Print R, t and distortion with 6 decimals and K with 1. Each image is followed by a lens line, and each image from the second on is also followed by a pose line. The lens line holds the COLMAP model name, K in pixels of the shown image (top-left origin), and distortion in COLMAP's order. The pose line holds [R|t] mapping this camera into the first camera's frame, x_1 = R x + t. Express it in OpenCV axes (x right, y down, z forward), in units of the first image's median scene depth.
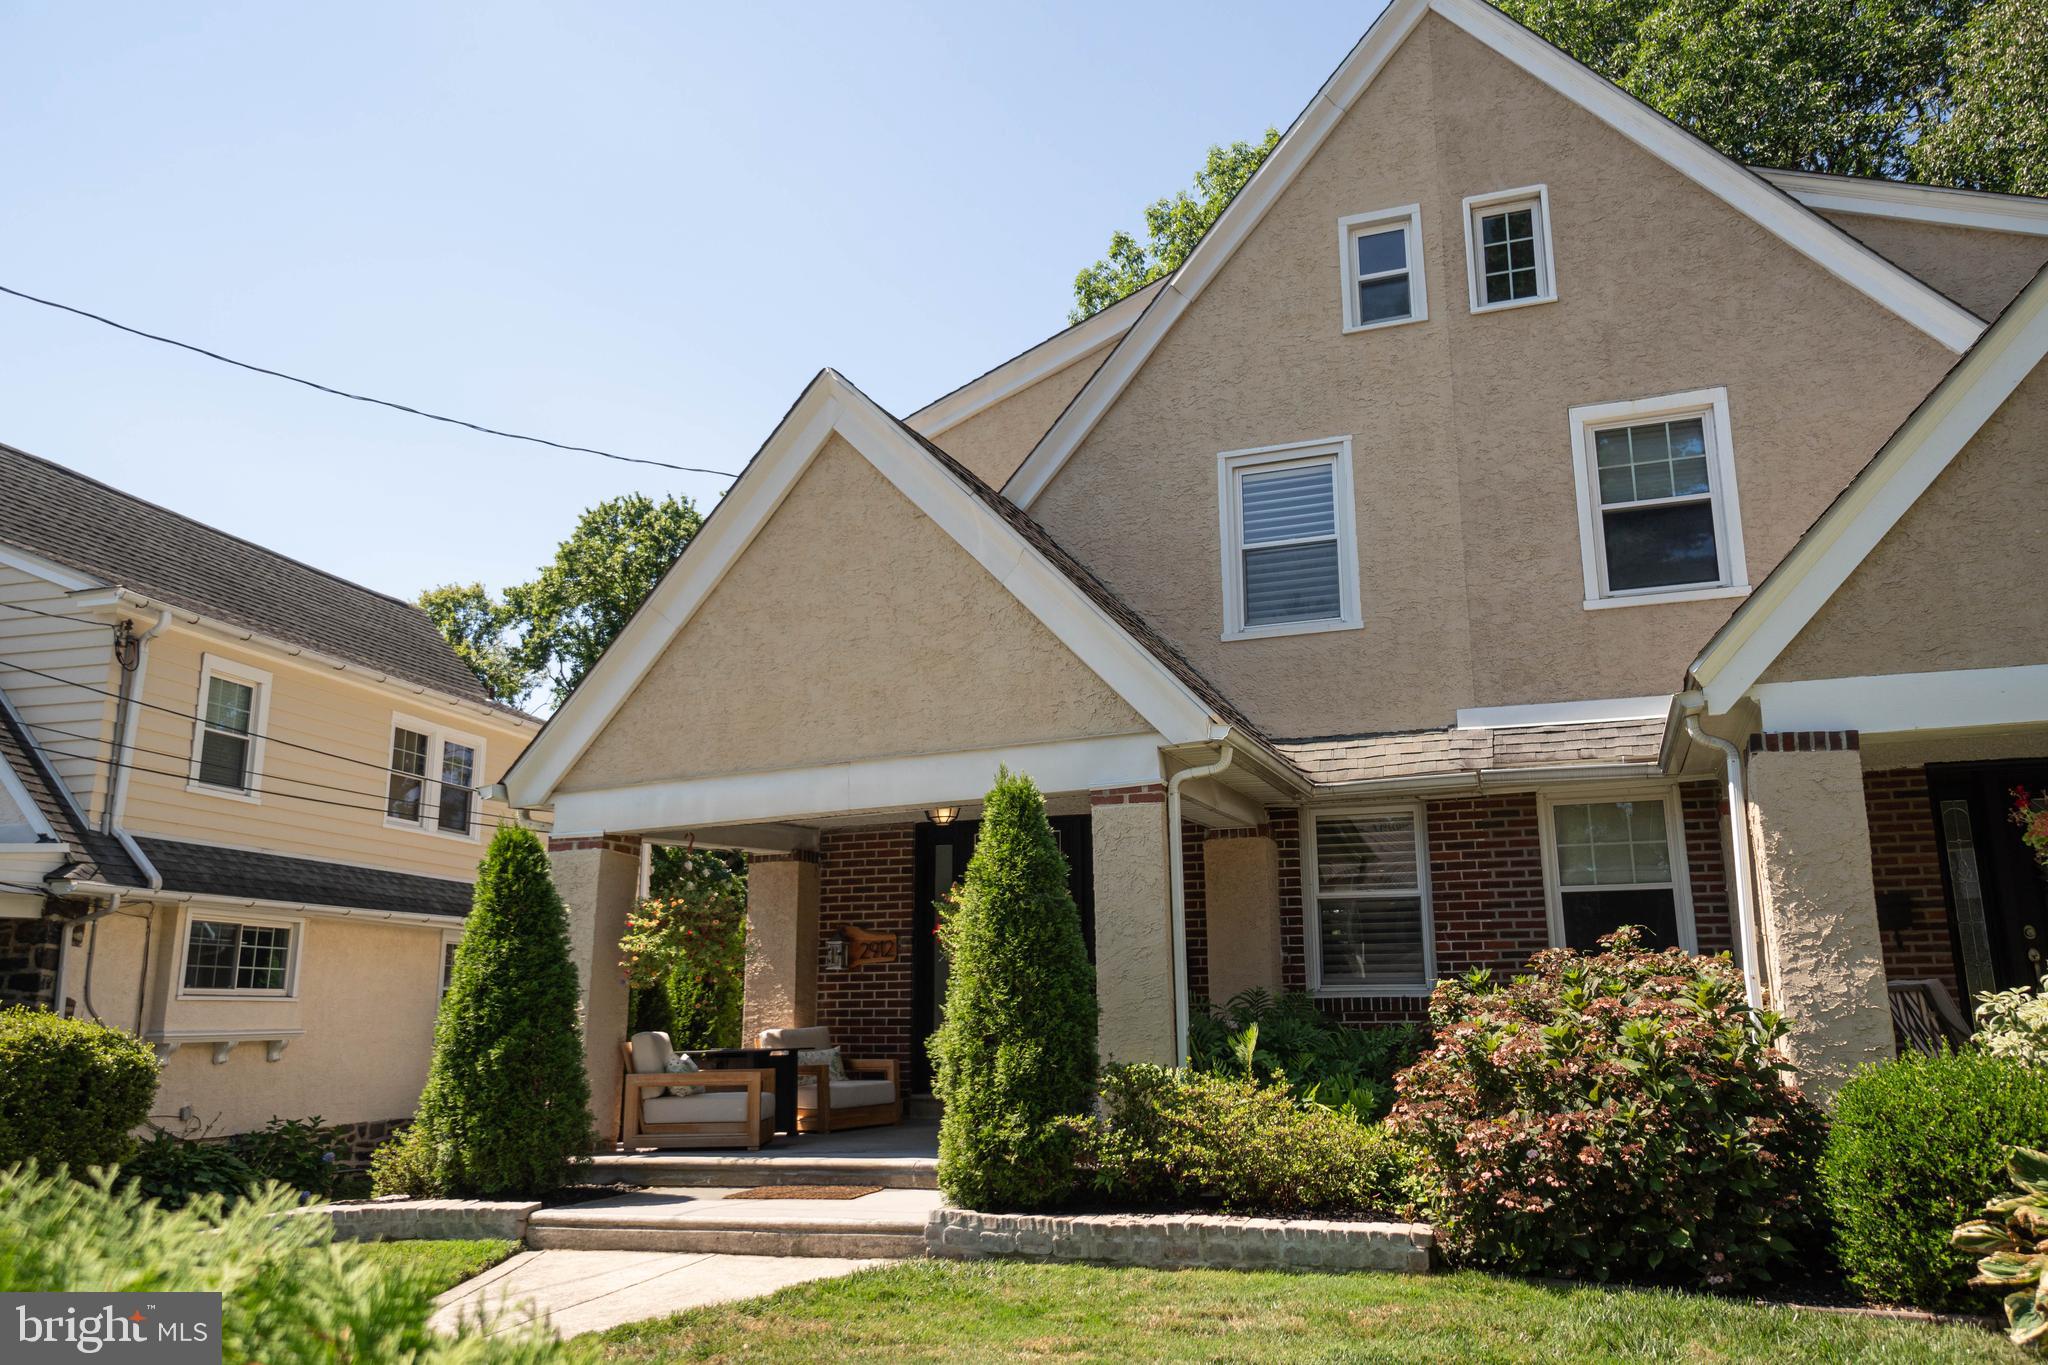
lens RADIAL K [[1523.6, 0, 1011.0], [0, 1523.6, 683.8], [0, 0, 1]] dist [0.030548, 0.017557]
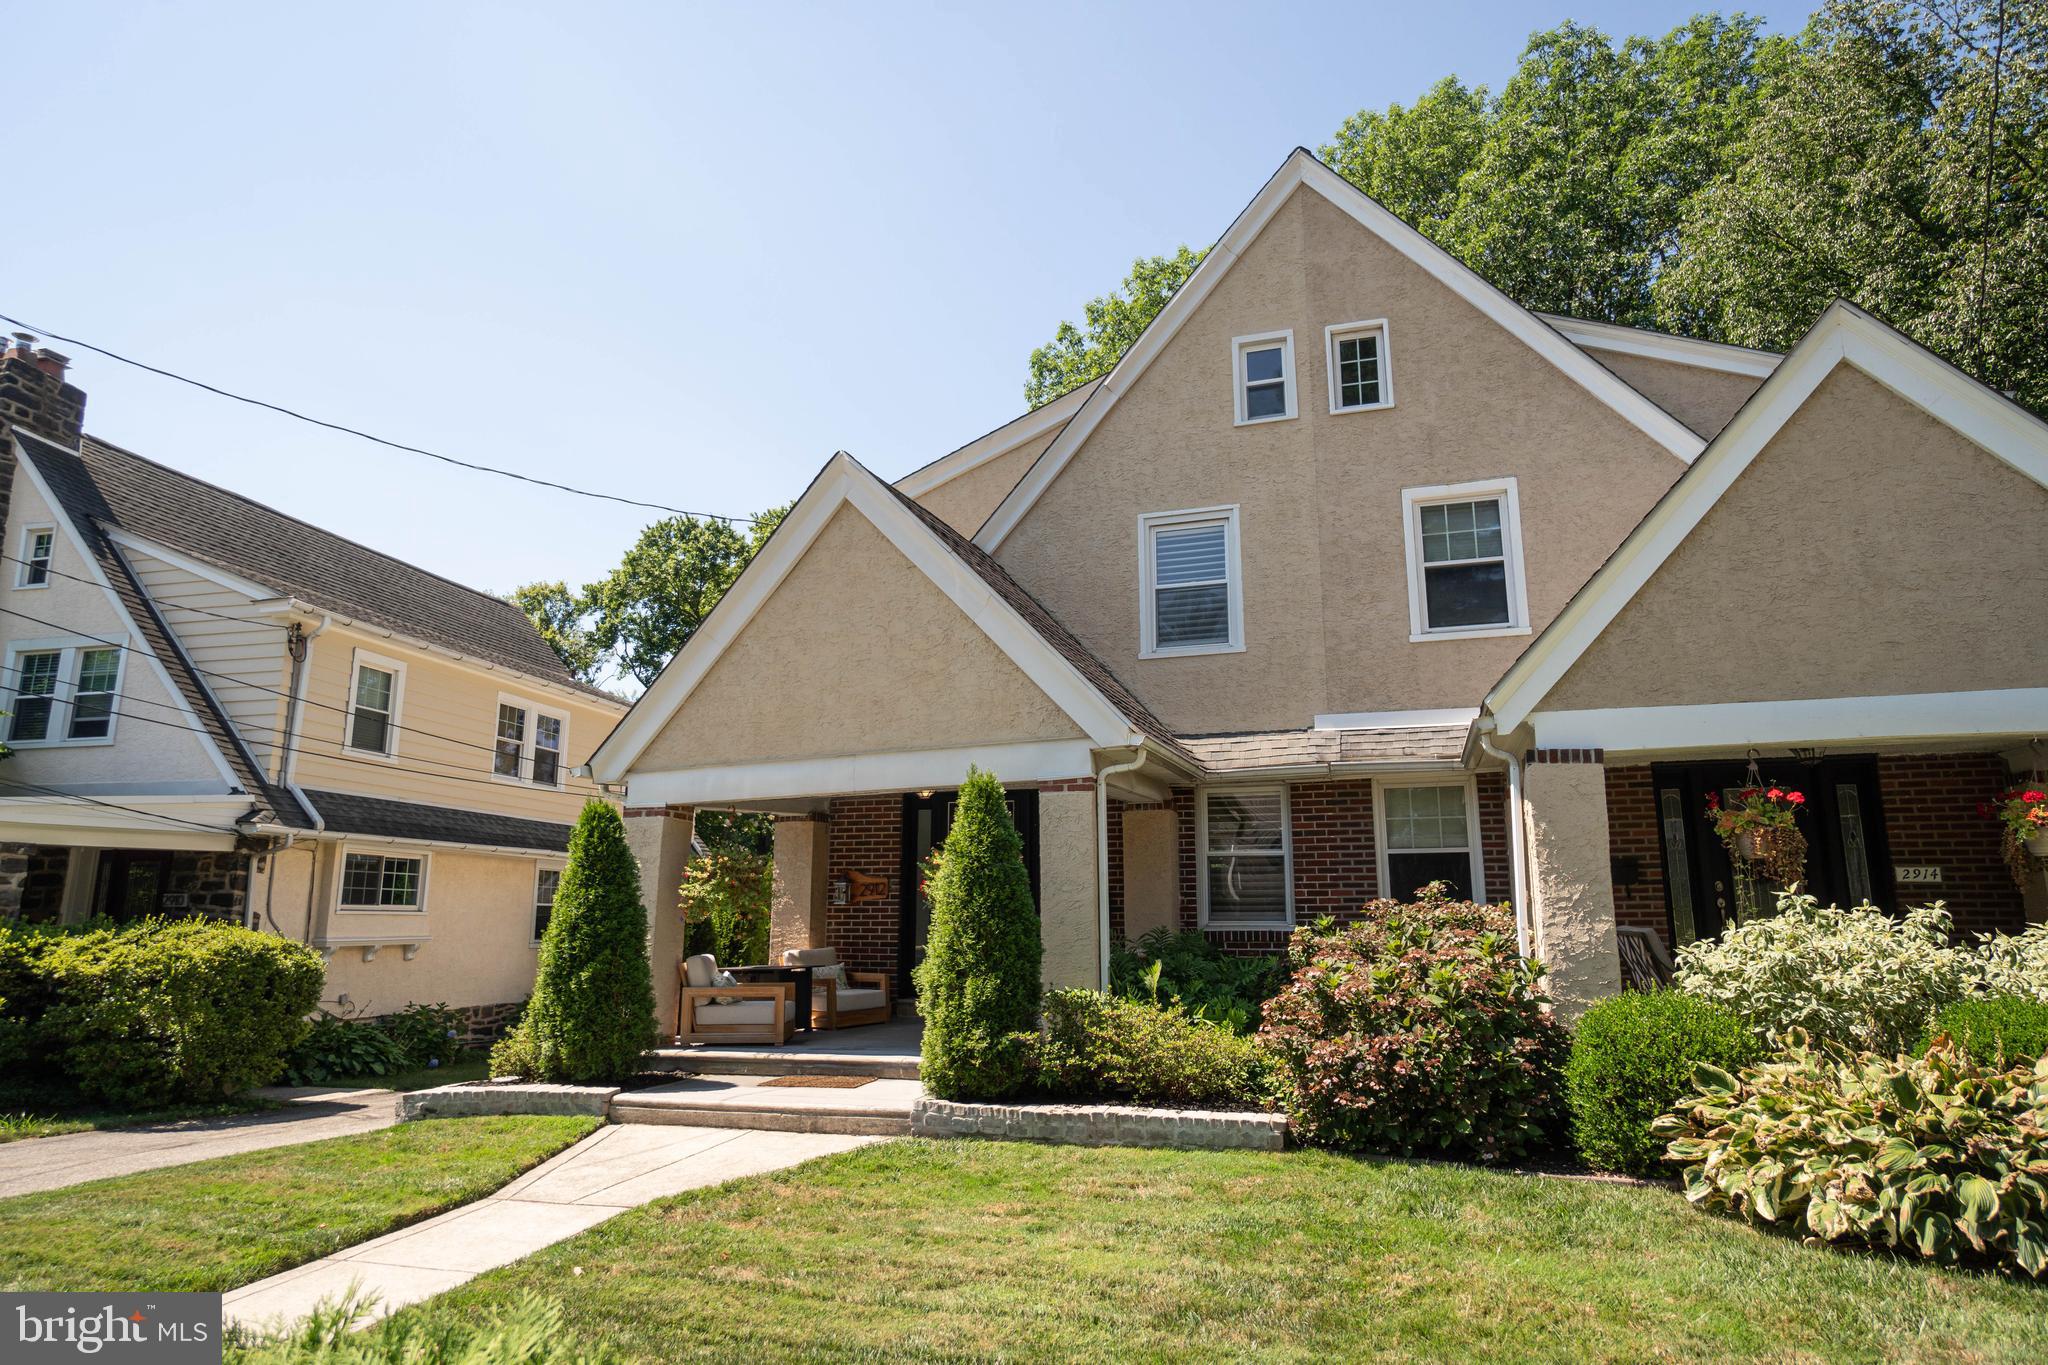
lens RADIAL K [[1178.7, 0, 1010.9], [0, 1178.7, 687.8], [0, 0, 1]] dist [-0.008933, -0.000369]
pose [[0.999405, 0.014021, 0.031517, -0.004257], [-0.014753, 0.999623, 0.023135, -0.027763], [-0.031180, -0.023586, 0.999235, -0.013955]]
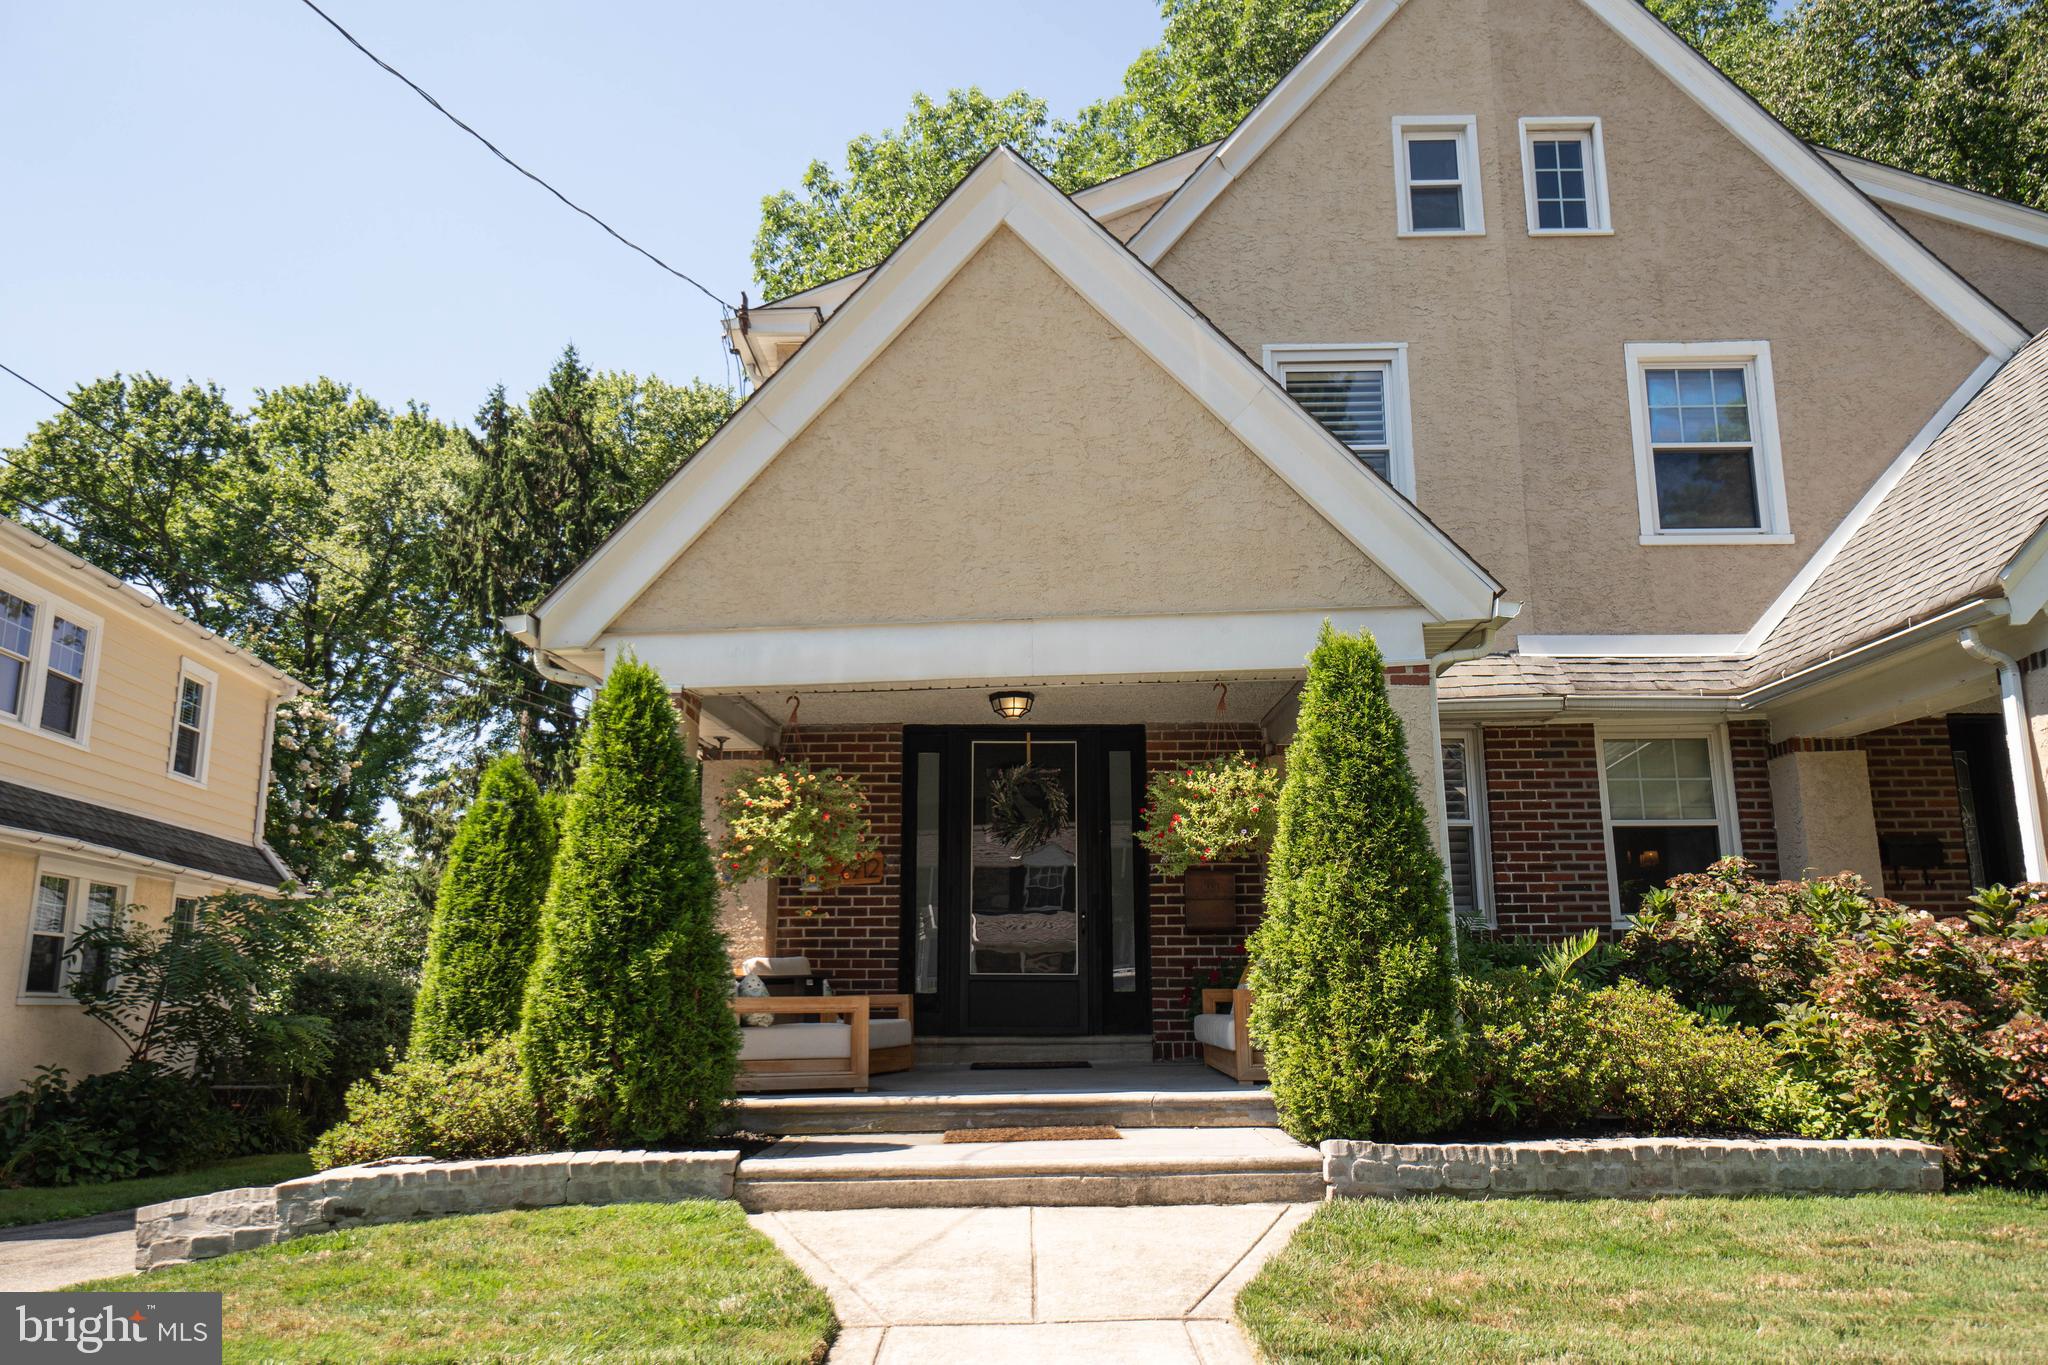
lens RADIAL K [[1523.6, 0, 1011.0], [0, 1523.6, 683.8], [0, 0, 1]] dist [0.030548, 0.017557]
pose [[0.942308, 0.073494, 0.326579, -0.336543], [-0.075274, 0.997137, -0.007202, 0.081652], [-0.326173, -0.017797, 0.945142, 0.197074]]
